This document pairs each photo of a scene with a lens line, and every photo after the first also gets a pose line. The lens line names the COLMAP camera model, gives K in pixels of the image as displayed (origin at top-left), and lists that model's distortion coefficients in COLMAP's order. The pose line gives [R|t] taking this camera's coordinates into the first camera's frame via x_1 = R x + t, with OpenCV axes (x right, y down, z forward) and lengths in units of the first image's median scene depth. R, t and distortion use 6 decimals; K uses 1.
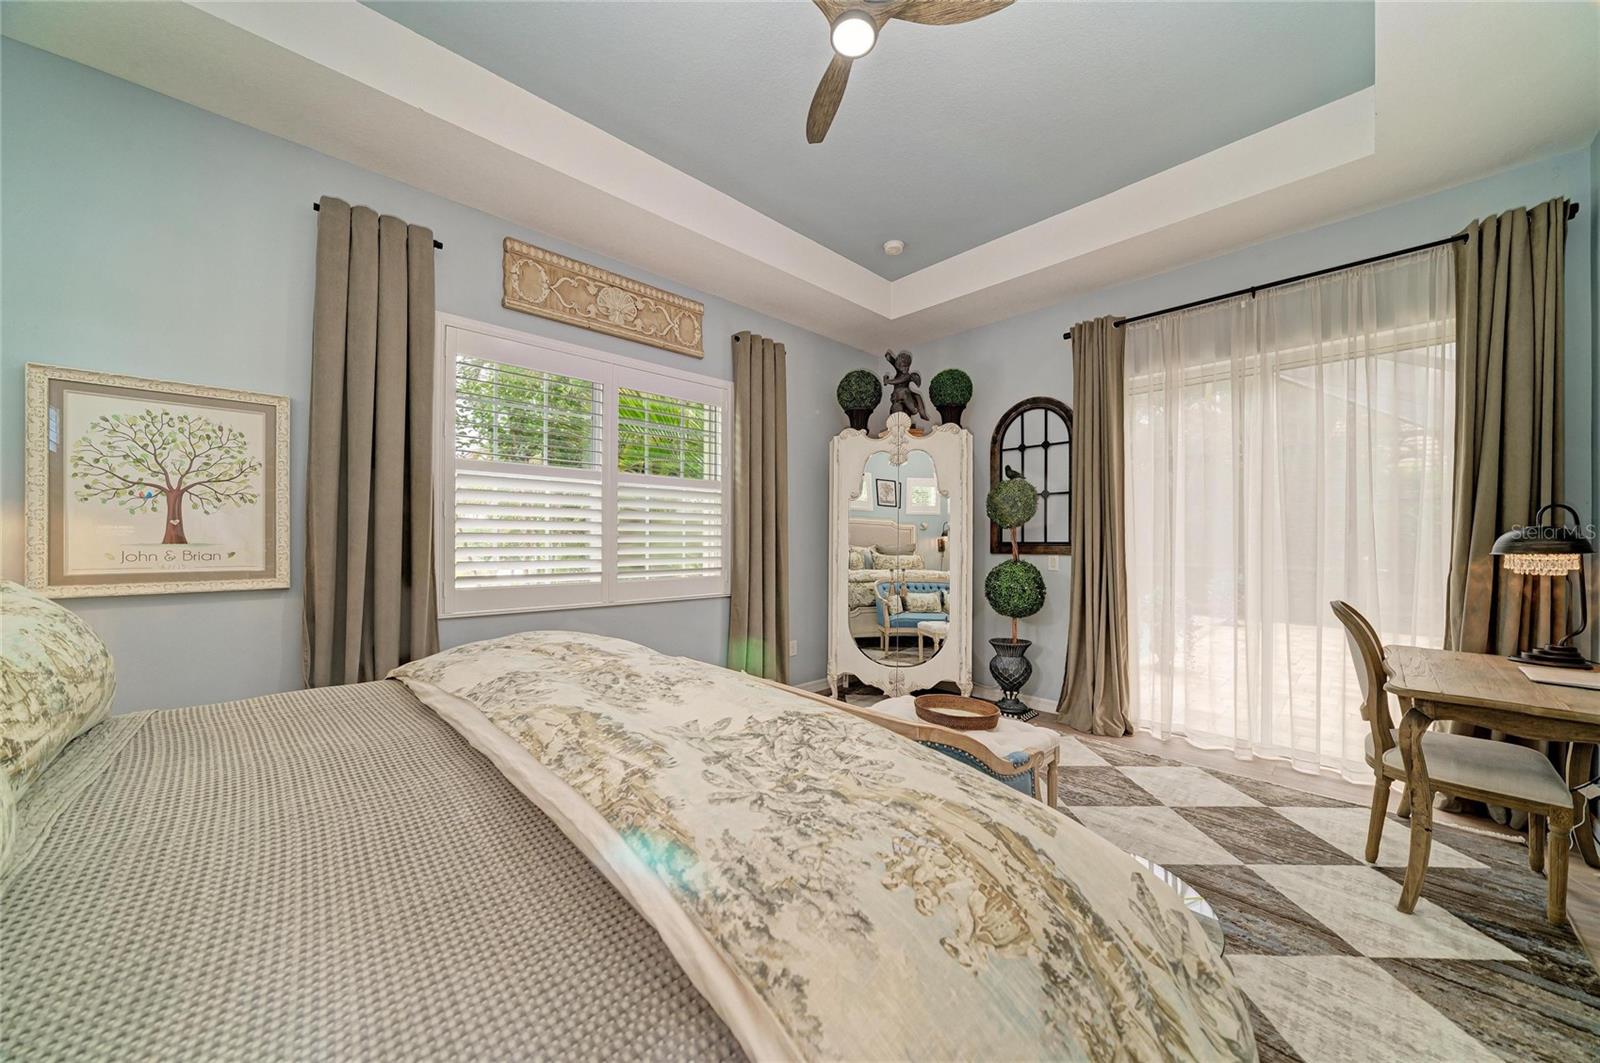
lens RADIAL K [[571.1, 0, 802.0], [0, 571.1, 534.3], [0, 0, 1]] dist [-0.001106, 0.000207]
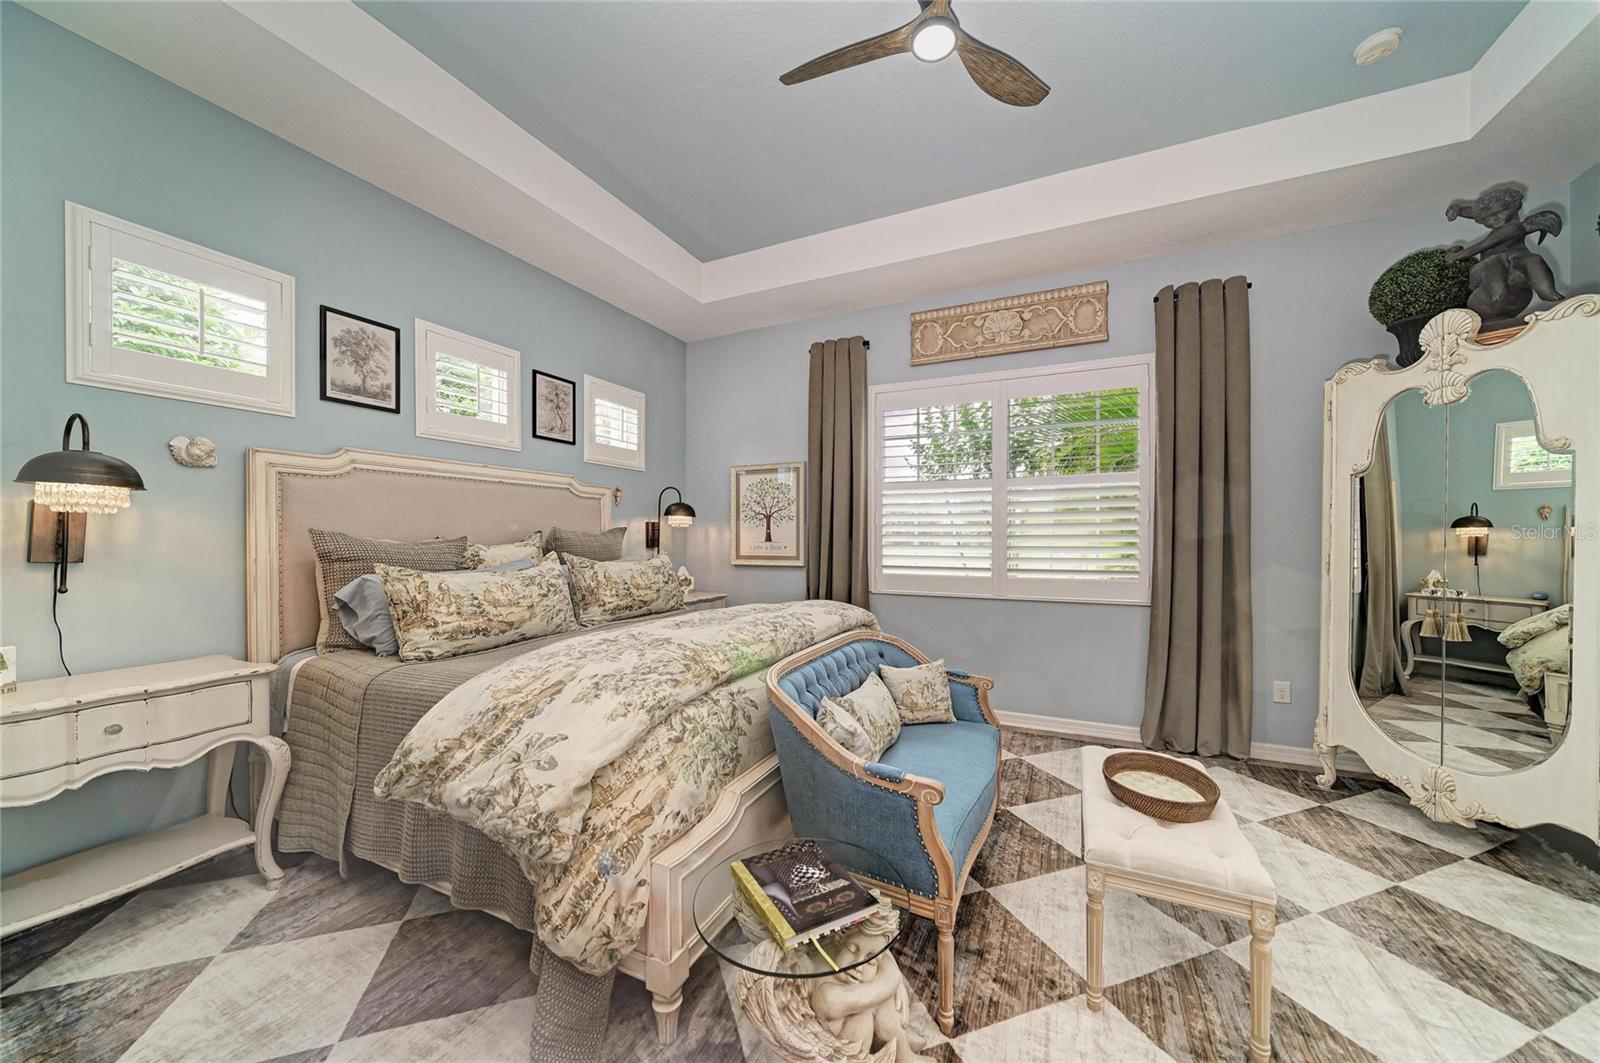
lens RADIAL K [[571.1, 0, 803.4], [0, 571.1, 538.3], [0, 0, 1]] dist [-0.001106, 0.000207]
pose [[0.350758, -0.006640, -0.936443, 0.636027], [0.007842, 0.999961, -0.004153, 0.009949], [0.936433, -0.005886, 0.350796, 0.284731]]
